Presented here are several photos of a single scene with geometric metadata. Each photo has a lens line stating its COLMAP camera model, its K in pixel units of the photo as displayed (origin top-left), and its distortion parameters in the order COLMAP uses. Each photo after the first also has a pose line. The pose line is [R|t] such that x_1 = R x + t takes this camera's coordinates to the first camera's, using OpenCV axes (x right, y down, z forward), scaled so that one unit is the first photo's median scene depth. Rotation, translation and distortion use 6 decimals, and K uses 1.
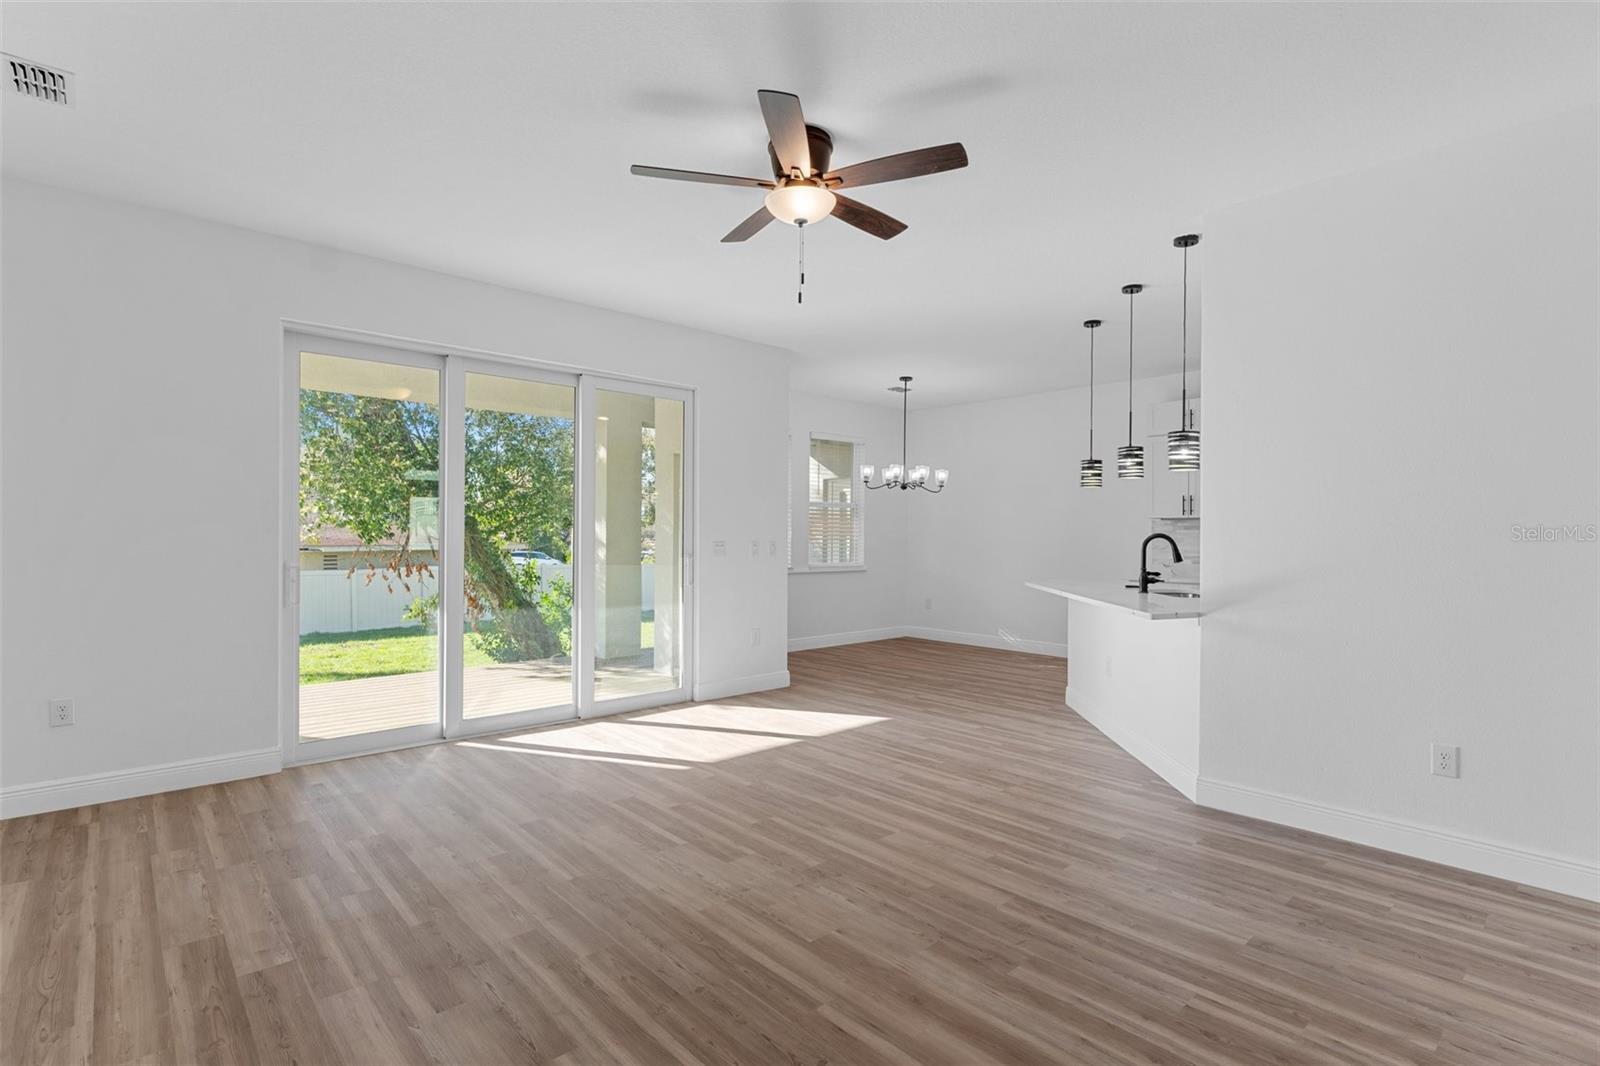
lens RADIAL K [[768.1, 0, 800.8], [0, 768.1, 535.9], [0, 0, 1]] dist [-0.002451, 0.000119]
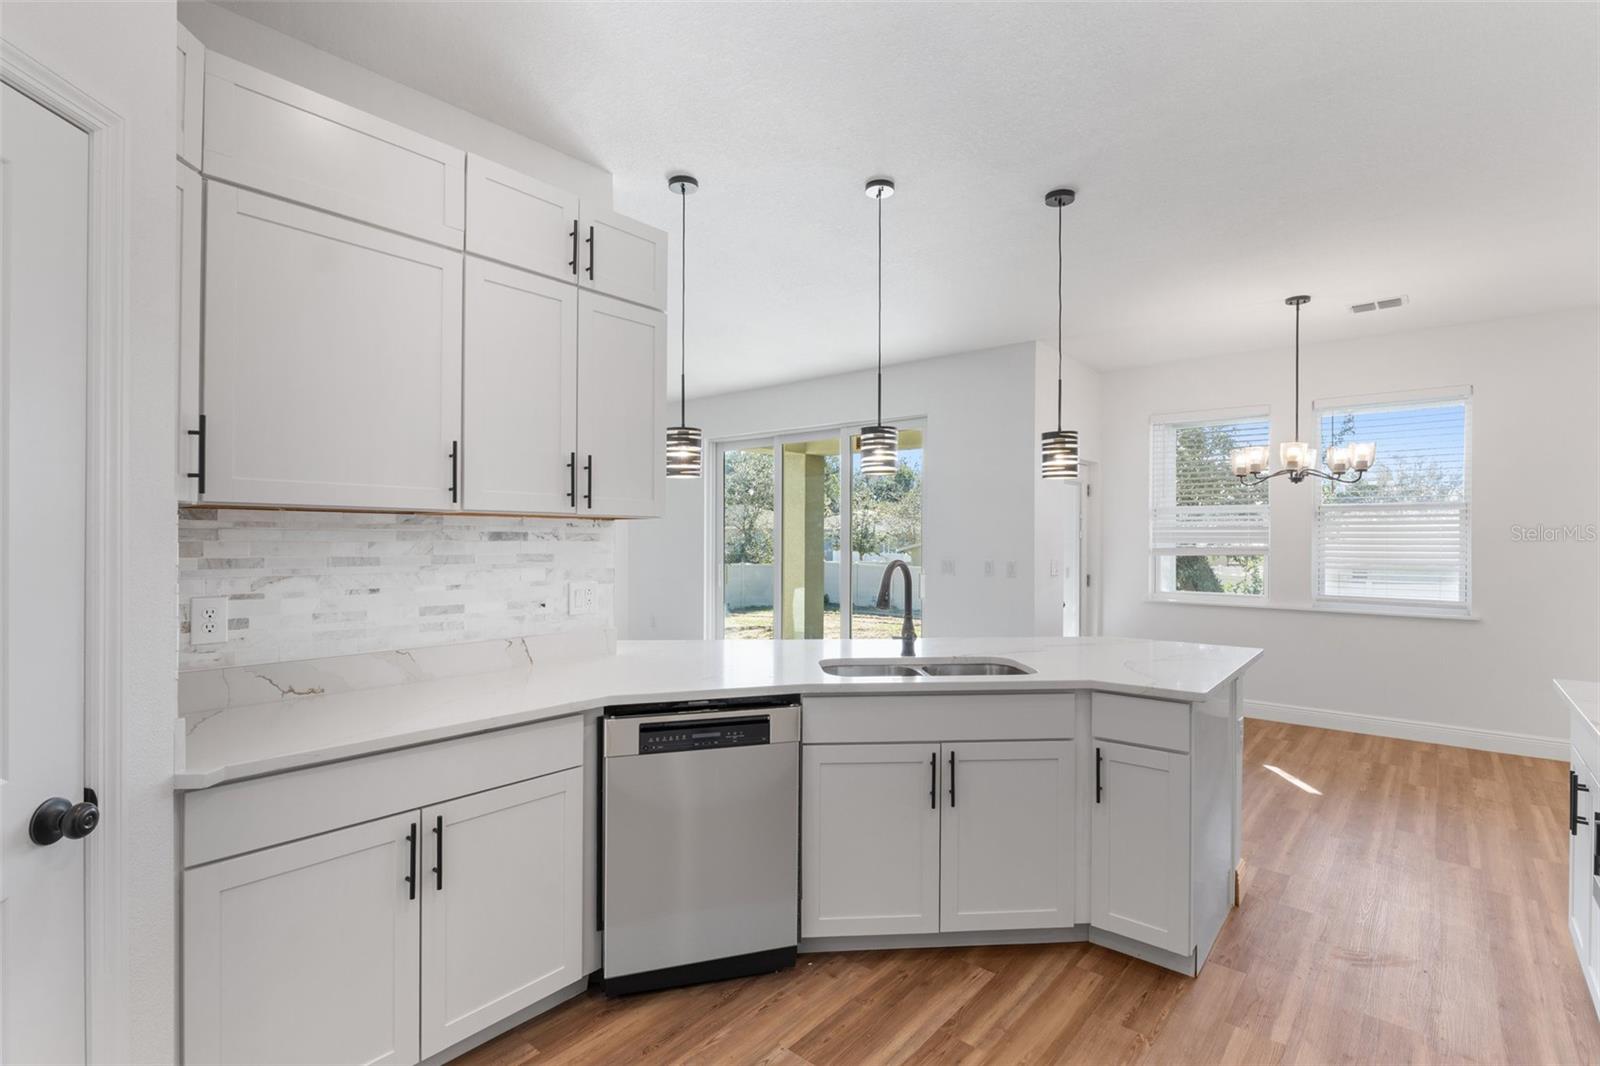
lens RADIAL K [[742.5, 0, 805.9], [0, 742.5, 535.2], [0, 0, 1]] dist [-0.008371, -0.000122]
pose [[0.132899, -0.007672, -0.991100, 1.447687], [-0.005762, 0.999947, -0.008513, -0.024486], [0.991113, 0.006842, 0.132848, 1.170459]]
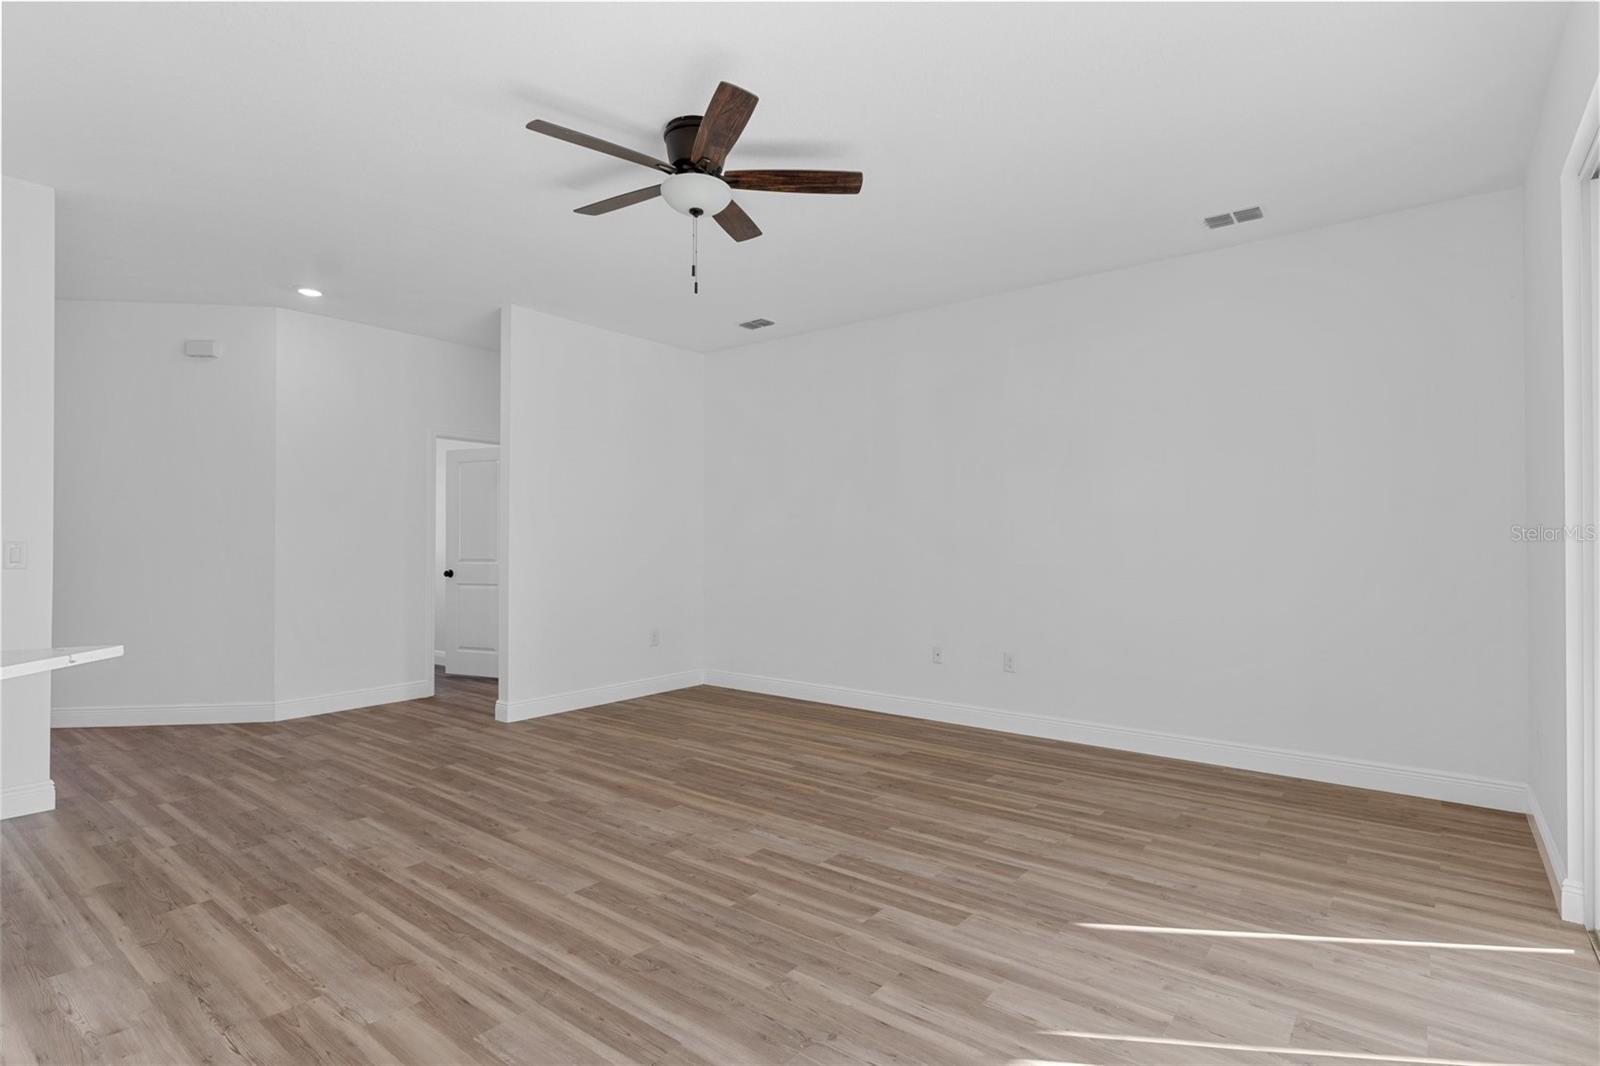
lens RADIAL K [[798.1, 0, 805.1], [0, 798.1, 535.9], [0, 0, 1]] dist [-0.001788, -0.000618]
pose [[-0.985193, -0.008498, -0.171239, 0.028841], [-0.007366, 0.999947, -0.007246, 0.014765], [0.171291, -0.005877, -0.985203, 1.766127]]
